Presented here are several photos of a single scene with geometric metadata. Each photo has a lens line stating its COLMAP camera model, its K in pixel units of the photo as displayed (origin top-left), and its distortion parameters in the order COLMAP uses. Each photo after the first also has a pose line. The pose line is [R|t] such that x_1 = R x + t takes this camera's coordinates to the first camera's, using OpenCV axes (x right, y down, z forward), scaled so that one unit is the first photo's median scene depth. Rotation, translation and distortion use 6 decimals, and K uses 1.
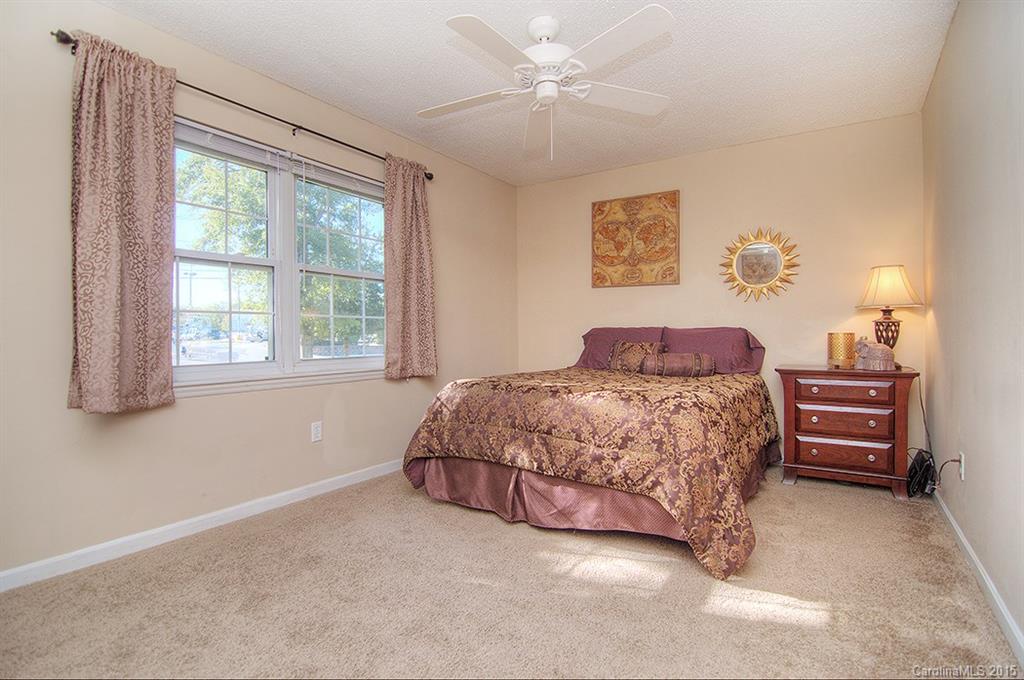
lens RADIAL K [[509.3, 0, 505.3], [0, 509.3, 334.7], [0, 0, 1]] dist [-0.002162, -0.000740]
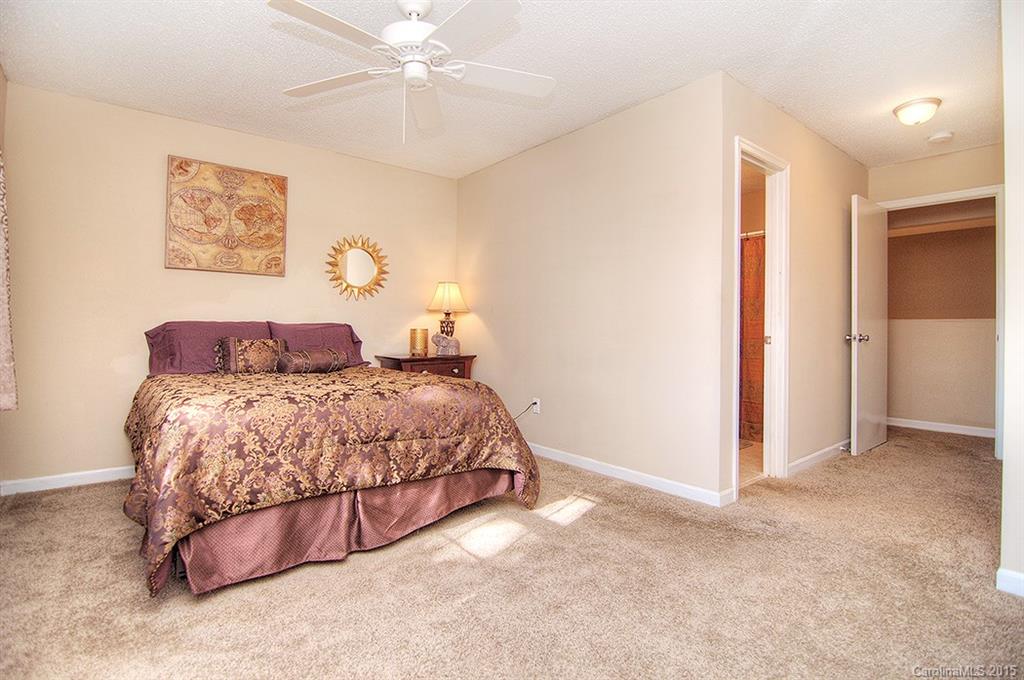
lens RADIAL K [[509.3, 0, 505.3], [0, 509.3, 334.7], [0, 0, 1]] dist [-0.002162, -0.000740]
pose [[0.284833, -0.010190, 0.958523, -0.569083], [0.001011, 0.999946, 0.010330, -0.001041], [-0.958577, -0.001973, 0.284828, 0.426902]]
